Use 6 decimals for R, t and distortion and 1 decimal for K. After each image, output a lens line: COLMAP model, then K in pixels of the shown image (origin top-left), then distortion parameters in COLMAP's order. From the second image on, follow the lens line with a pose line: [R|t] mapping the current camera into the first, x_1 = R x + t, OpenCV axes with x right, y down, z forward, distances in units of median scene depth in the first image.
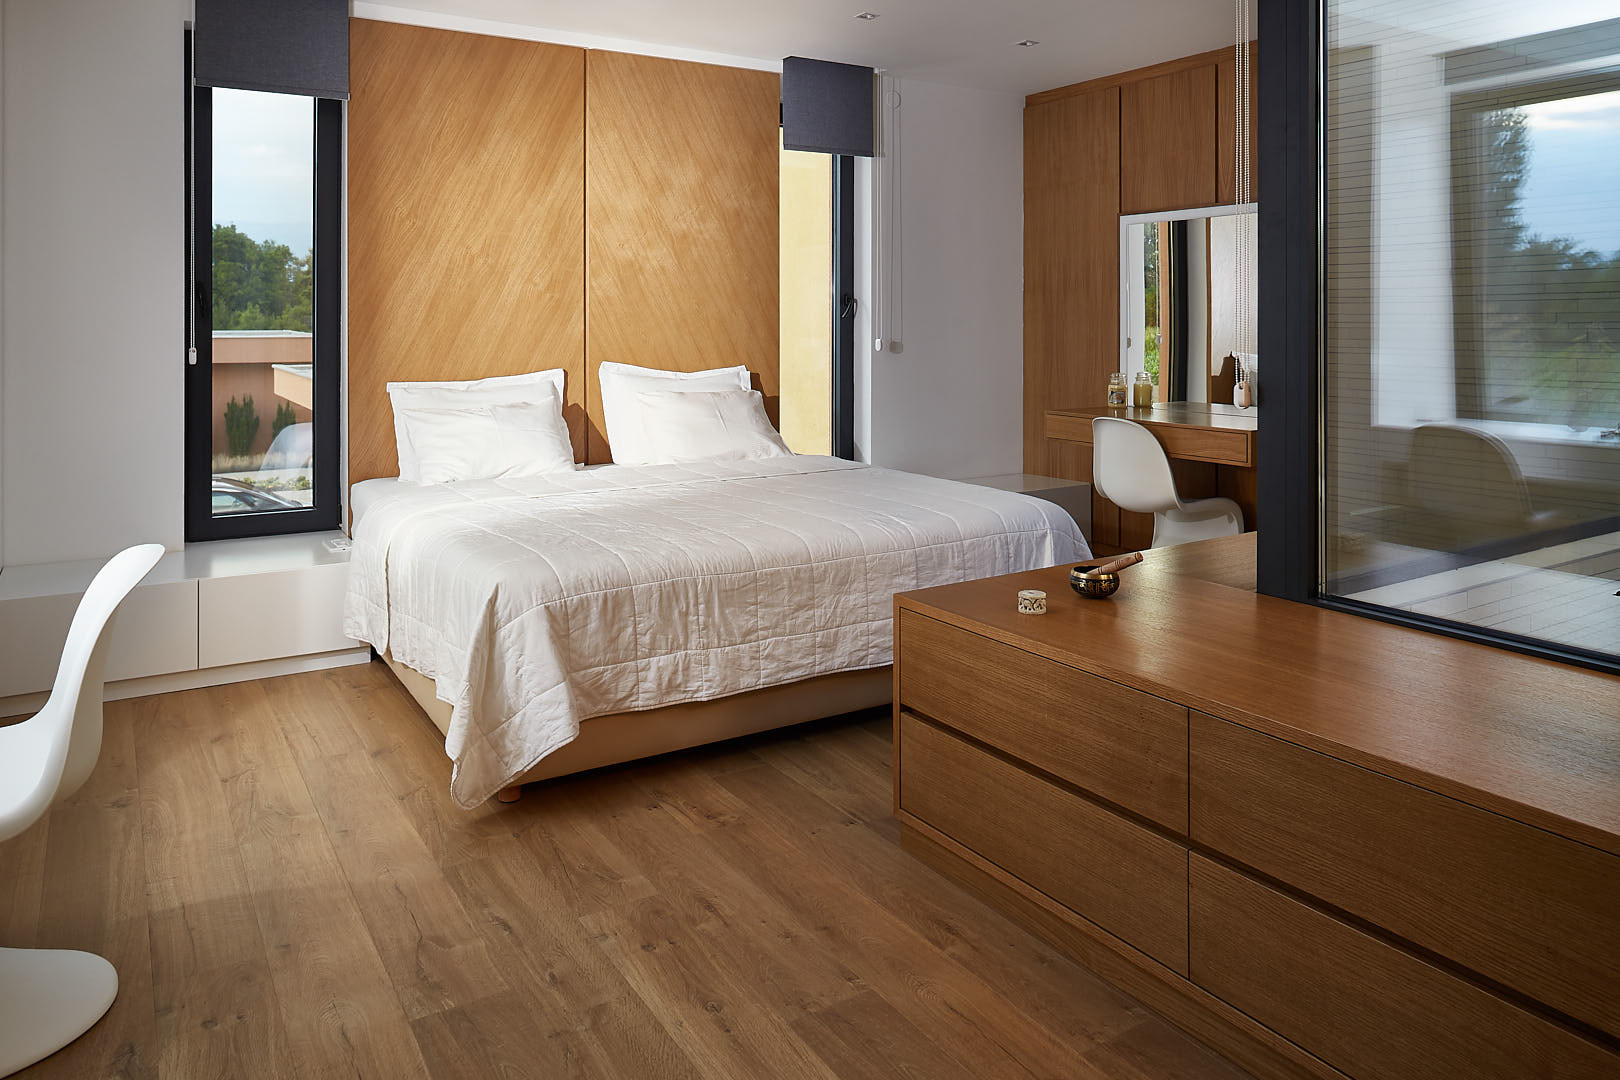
lens RADIAL K [[1116.8, 0, 812.4], [0, 1116.8, 372.7], [0, 0, 1]] dist [-0.051706, 0.037515]
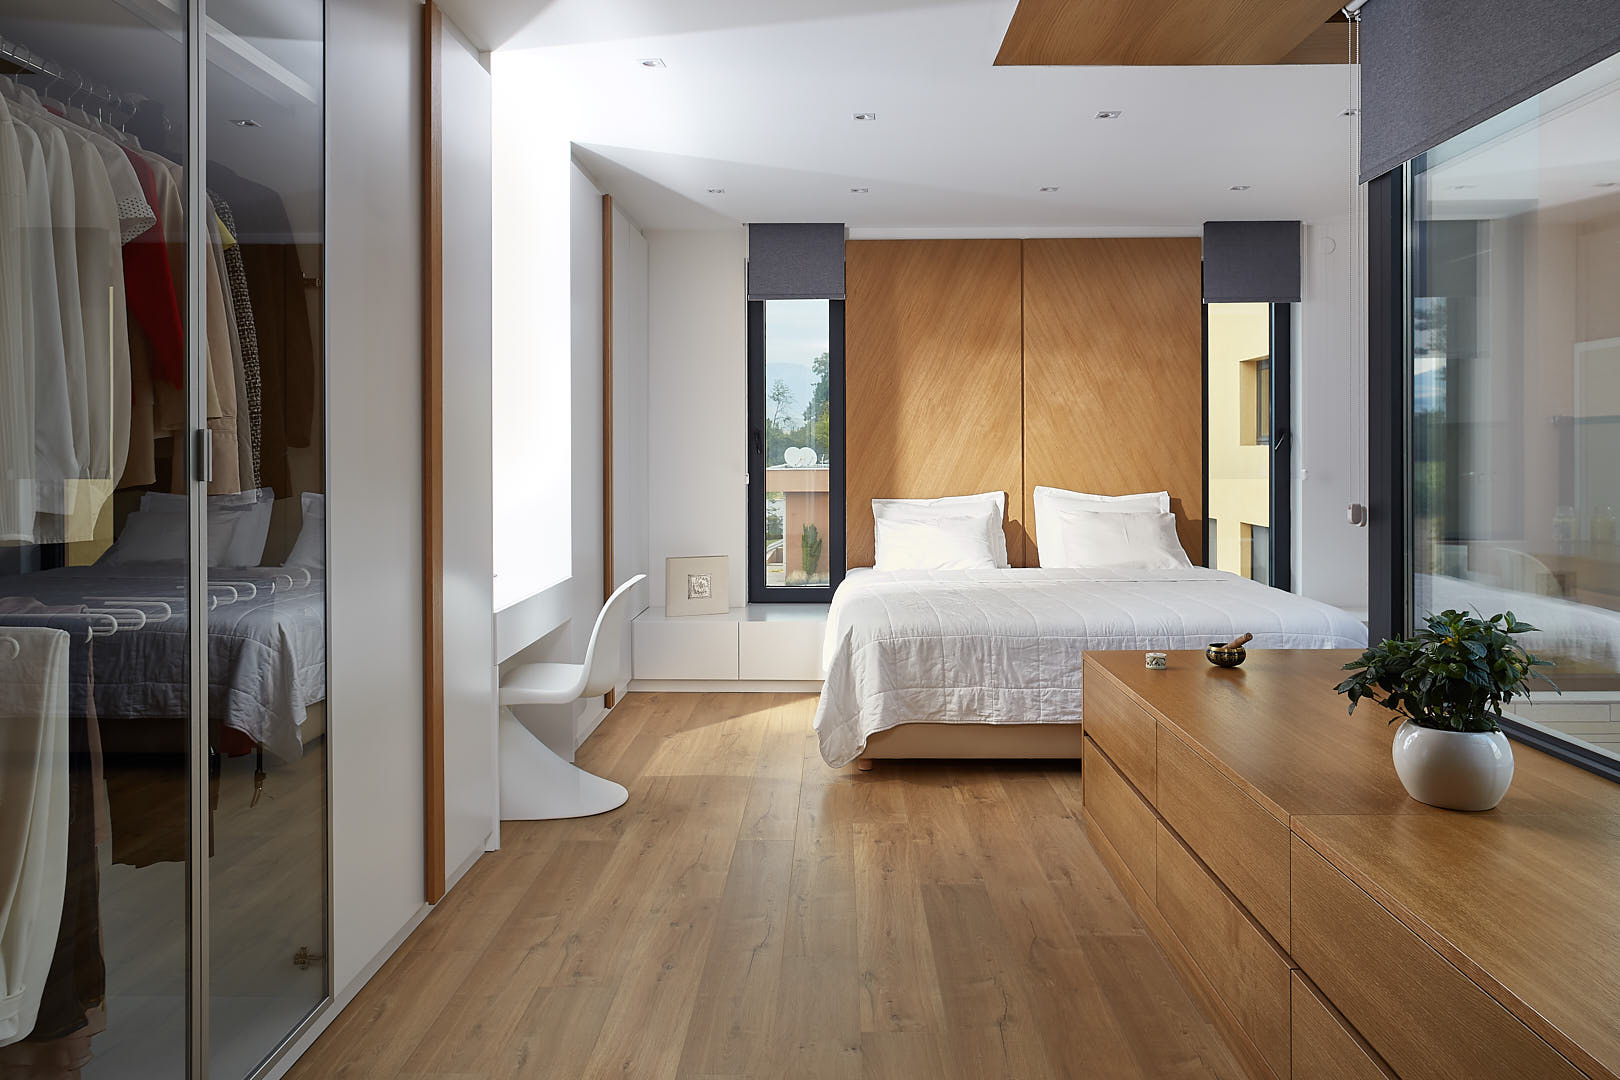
lens RADIAL K [[1116.3, 0, 810.0], [0, 1116.3, 540.0], [0, 0, 1]] dist [-0.049339, 0.001240]
pose [[0.826768, 0.036645, -0.561348, 0.480650], [-0.018219, 0.999097, 0.038388, 0.010897], [0.562248, -0.021511, 0.826689, -0.287637]]
